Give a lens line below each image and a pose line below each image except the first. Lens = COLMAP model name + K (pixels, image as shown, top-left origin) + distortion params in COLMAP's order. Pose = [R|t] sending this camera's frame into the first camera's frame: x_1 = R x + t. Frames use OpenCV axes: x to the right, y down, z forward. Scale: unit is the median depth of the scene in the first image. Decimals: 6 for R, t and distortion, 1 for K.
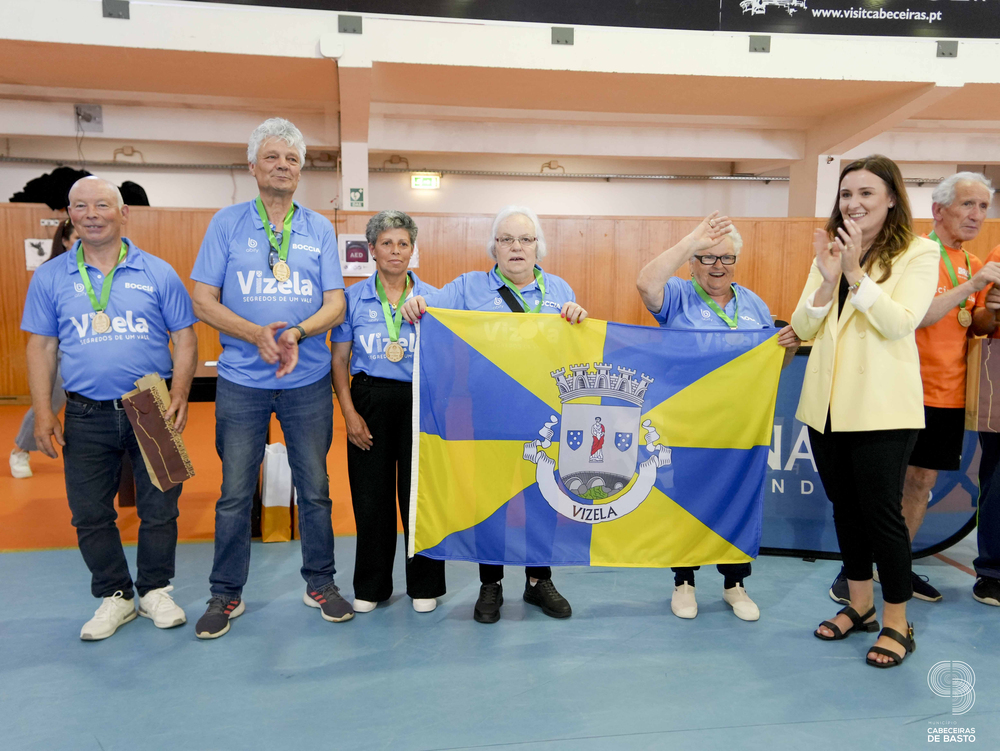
lens RADIAL K [[865.7, 0, 485.4], [0, 865.7, 372.4], [0, 0, 1]] dist [0.057738, 0.013506]
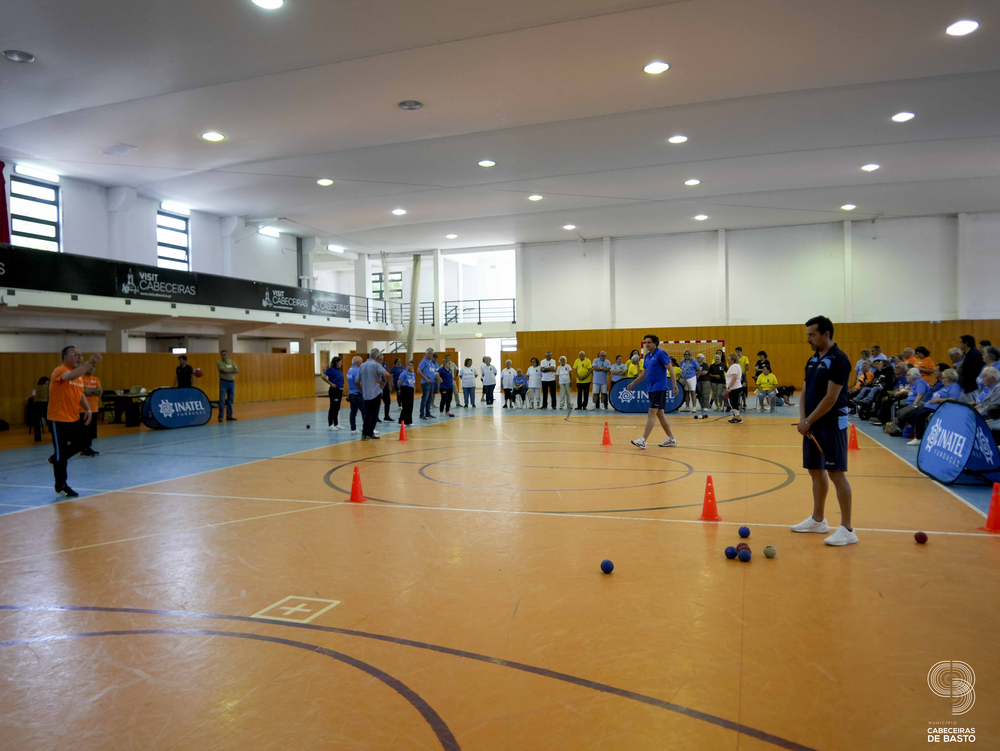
lens RADIAL K [[752.6, 0, 500.0], [0, 752.6, 375.5], [0, 0, 1]] dist [-0.036619, 0.025747]
pose [[0.464323, -0.034973, 0.884975, -1.479702], [0.136070, 0.990174, -0.032262, 0.164752], [-0.875151, 0.135399, 0.464520, -1.419735]]
